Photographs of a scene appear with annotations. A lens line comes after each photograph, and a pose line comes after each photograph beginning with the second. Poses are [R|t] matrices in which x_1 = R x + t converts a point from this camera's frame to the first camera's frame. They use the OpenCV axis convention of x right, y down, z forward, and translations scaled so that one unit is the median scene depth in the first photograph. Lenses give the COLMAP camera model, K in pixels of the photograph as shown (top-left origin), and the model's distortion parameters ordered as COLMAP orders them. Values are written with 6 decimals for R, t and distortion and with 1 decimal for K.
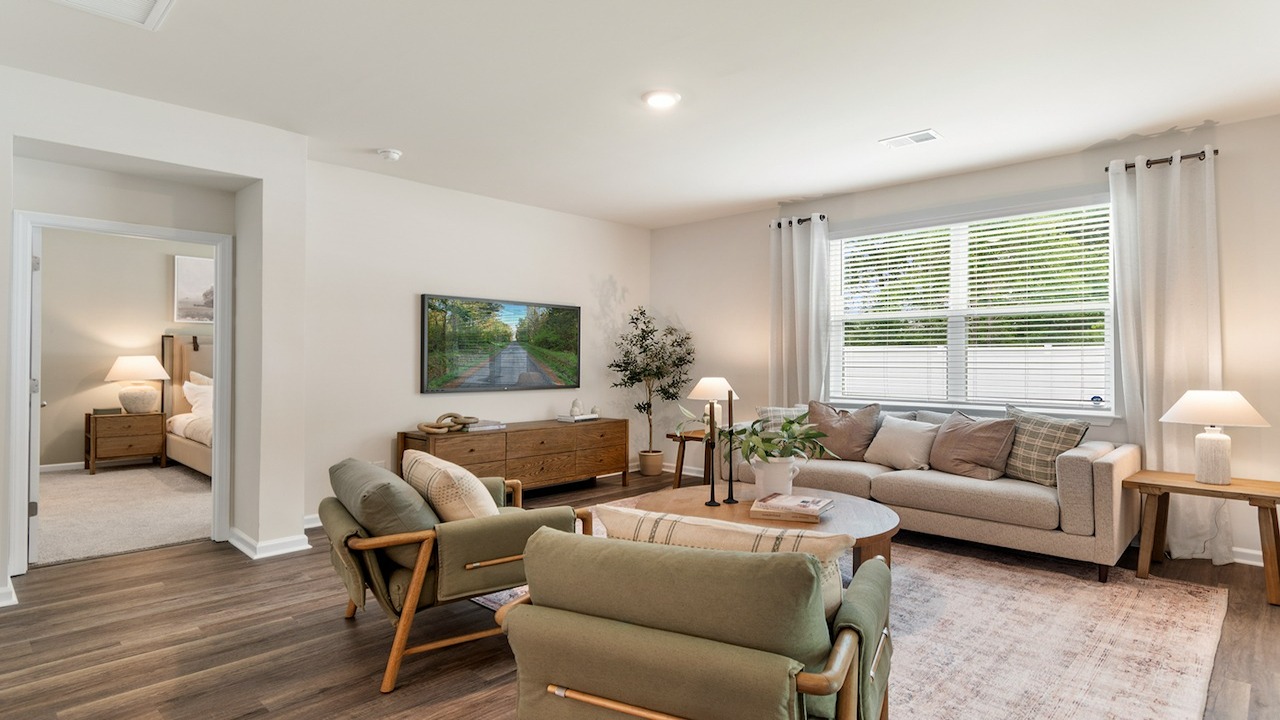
lens RADIAL K [[533.3, 0, 640.0], [0, 533.3, 360.0], [0, 0, 1]] dist [-0.000316, -0.000271]
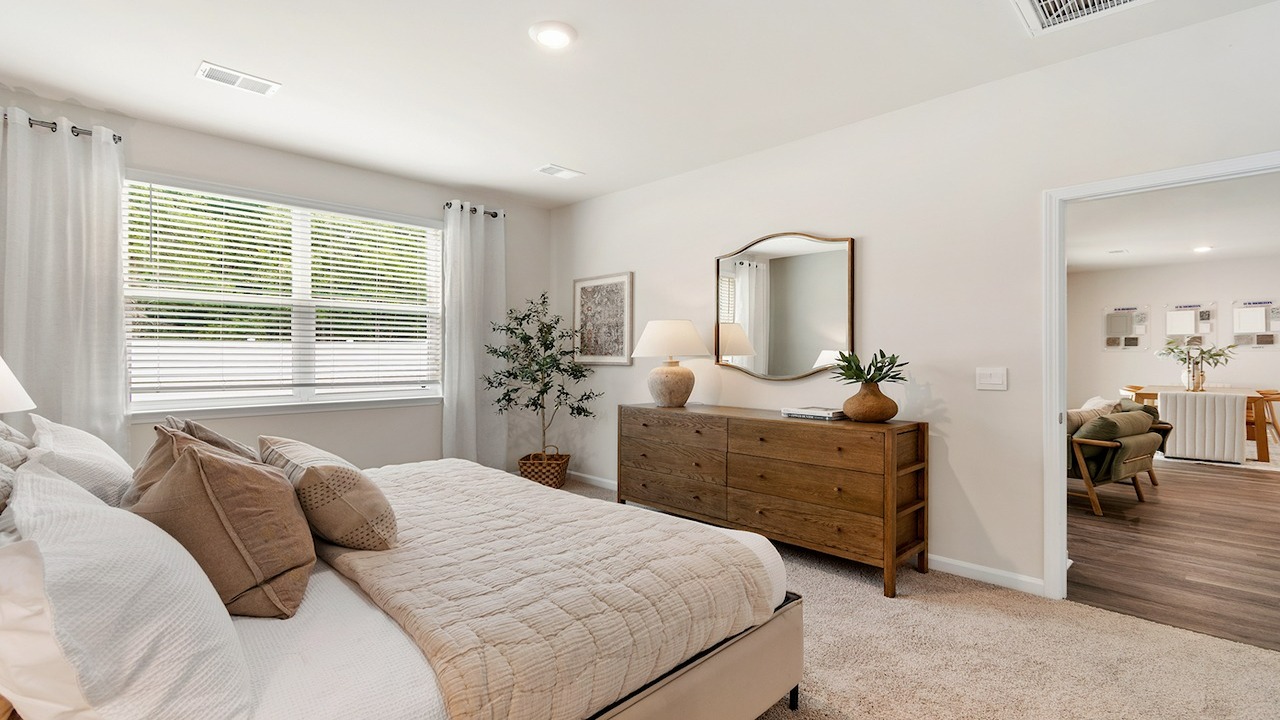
lens RADIAL K [[573.6, 0, 636.8], [0, 573.6, 355.7], [0, 0, 1]] dist [0.001835, -0.000016]
pose [[0.127918, 0.005024, 0.991772, -0.327282], [-0.002468, 0.999986, -0.004747, 0.007257], [-0.991782, -0.001840, 0.127929, 0.296678]]
